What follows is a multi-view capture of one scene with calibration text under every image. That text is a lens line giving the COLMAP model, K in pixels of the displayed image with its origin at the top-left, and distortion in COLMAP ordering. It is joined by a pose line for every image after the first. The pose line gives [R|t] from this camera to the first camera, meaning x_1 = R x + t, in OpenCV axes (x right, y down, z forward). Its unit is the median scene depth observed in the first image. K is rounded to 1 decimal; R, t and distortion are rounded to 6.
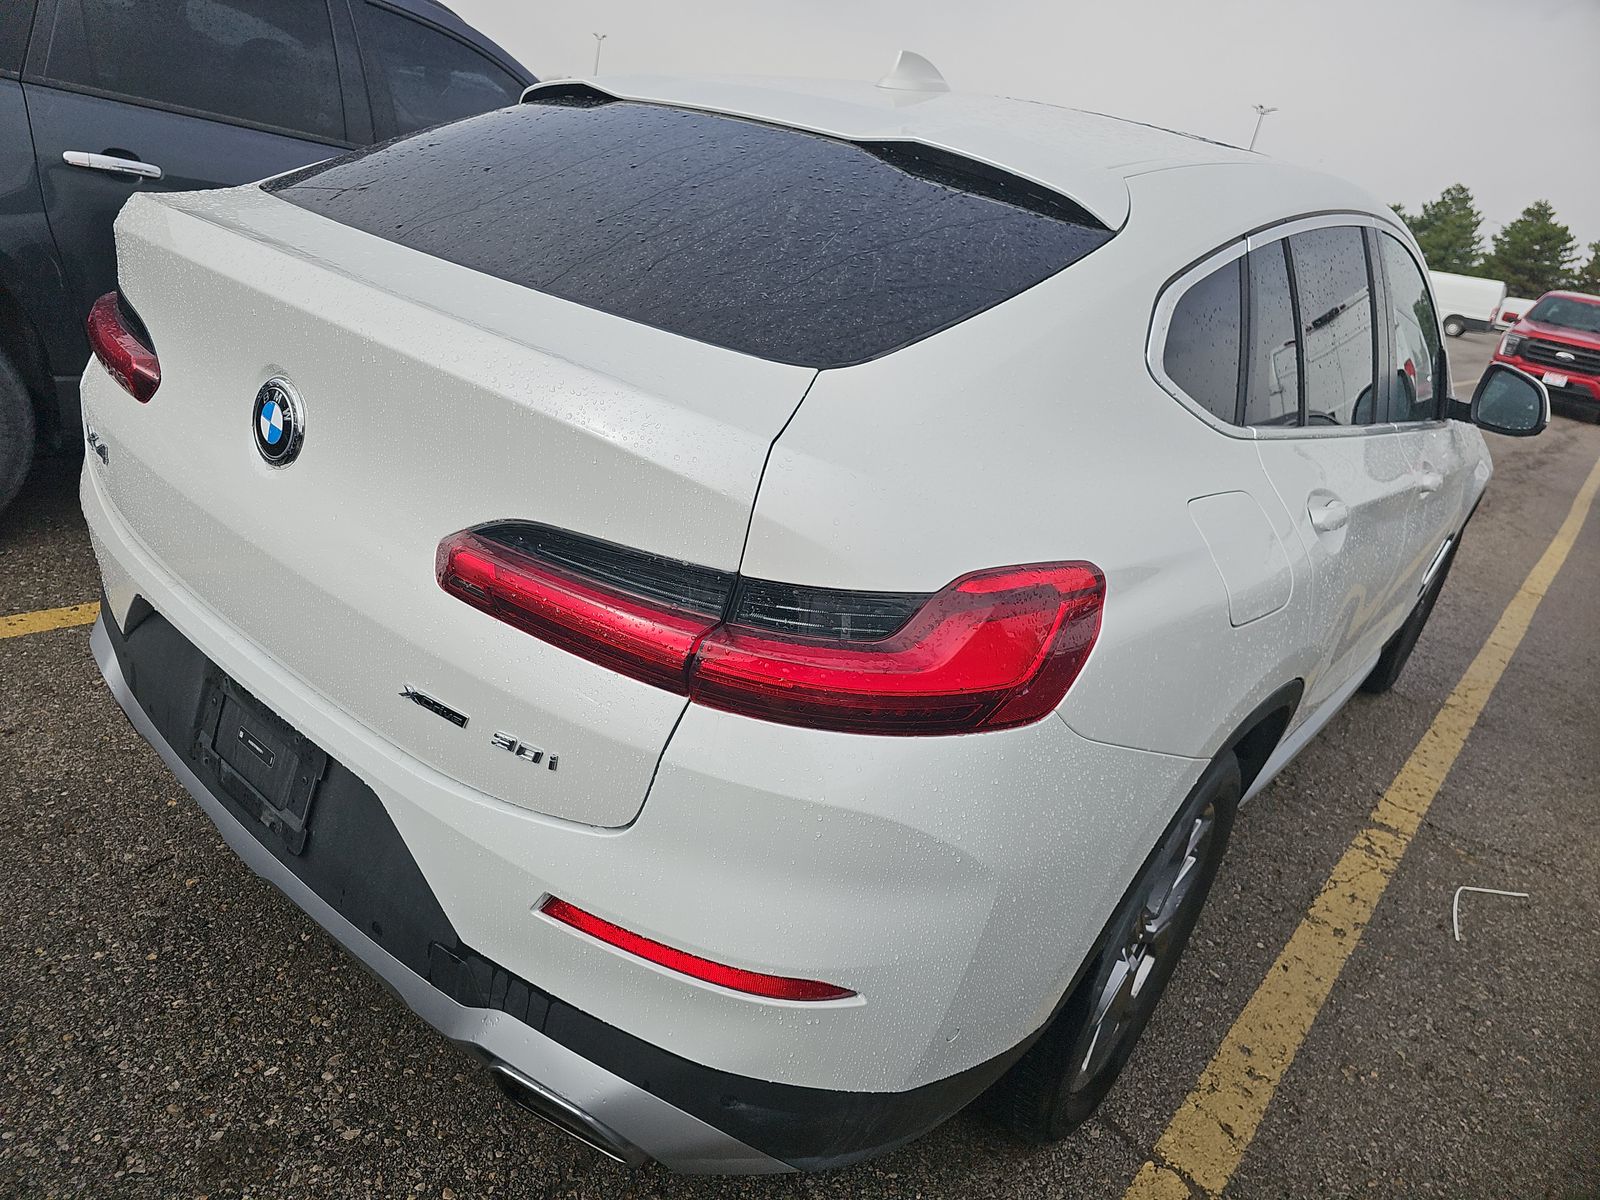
lens RADIAL K [[1048.5, 0, 759.6], [0, 1048.5, 599.3], [0, 0, 1]] dist [0.039122, -0.037112]
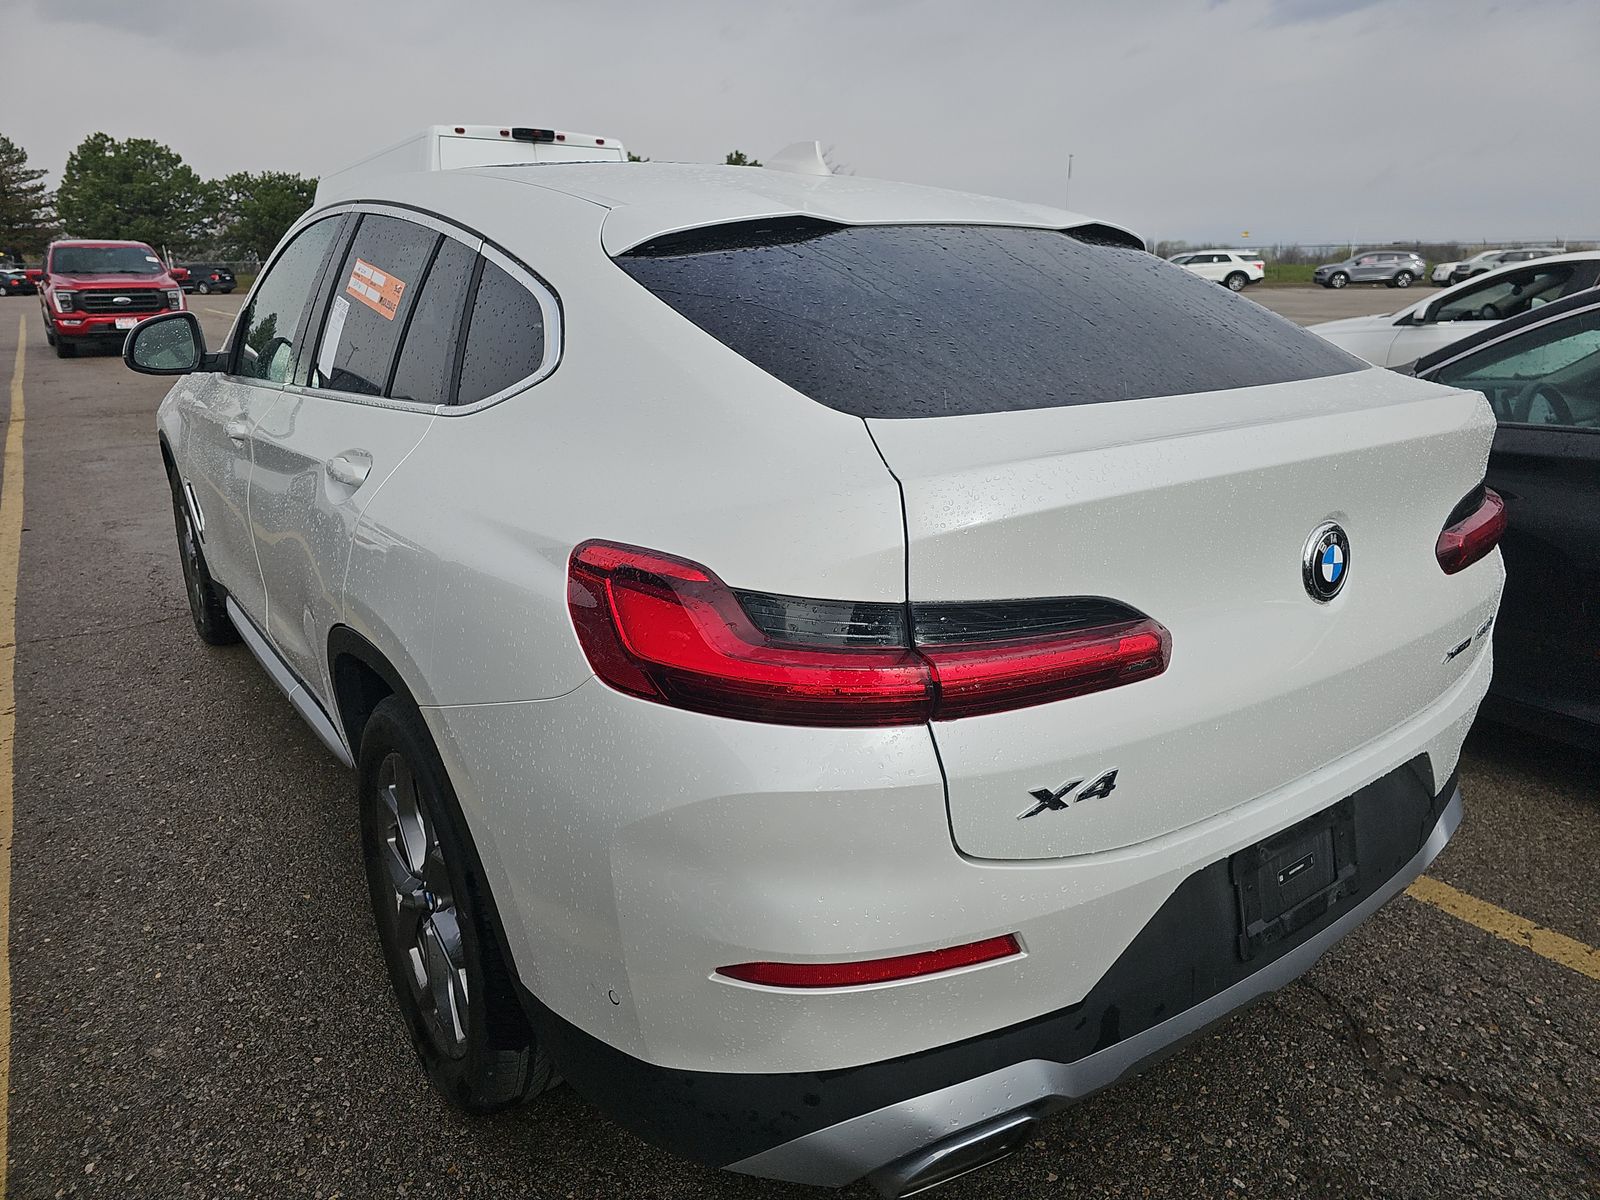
lens RADIAL K [[1074.1, 0, 790.4], [0, 1074.1, 602.0], [0, 0, 1]] dist [0.006663, -0.007275]
pose [[0.239518, -0.454489, 0.857946, -1.200274], [0.412011, 0.847734, 0.334056, -0.562889], [-0.879135, 0.273471, 0.390302, 0.812863]]
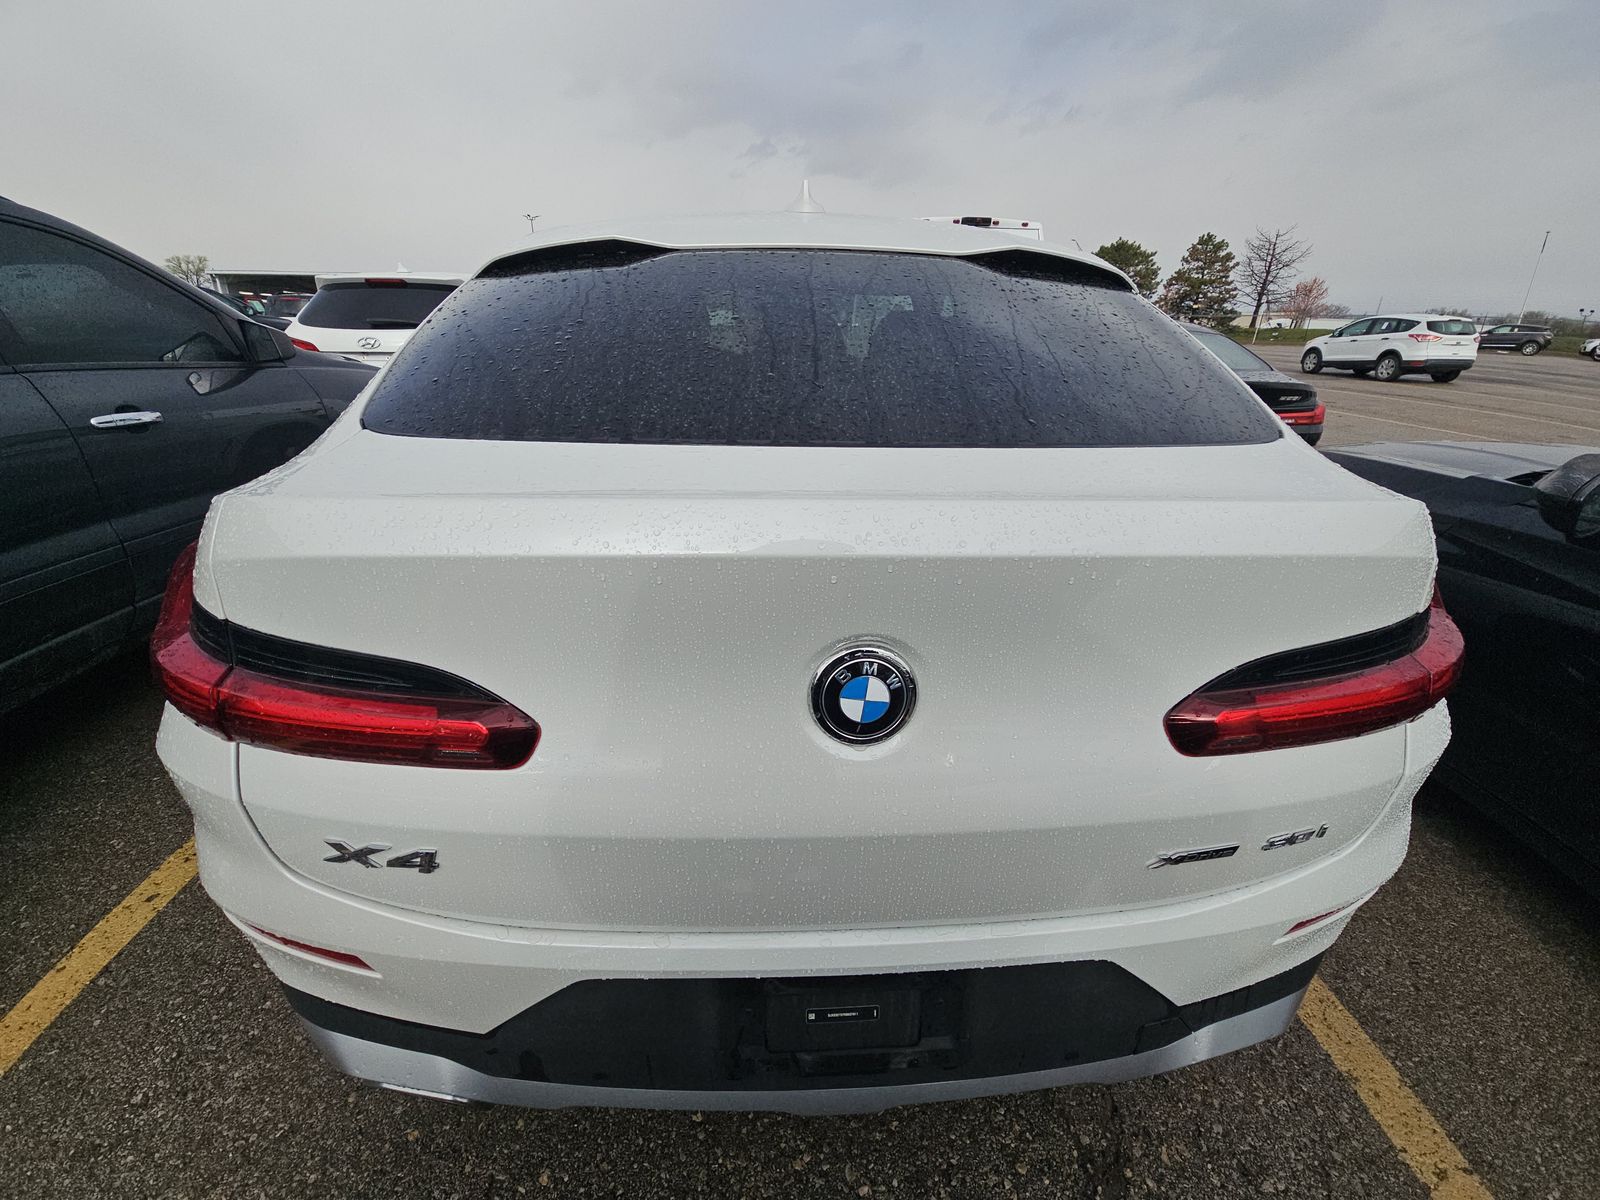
lens RADIAL K [[642.1, 0, 805.0], [0, 642.1, 617.4], [0, 0, 1]] dist [0.023551, -0.015444]
pose [[0.721423, -0.431174, 0.541883, -0.560152], [0.362617, 0.901862, 0.234846, -0.272053], [-0.589963, 0.027073, 0.806976, 0.470694]]
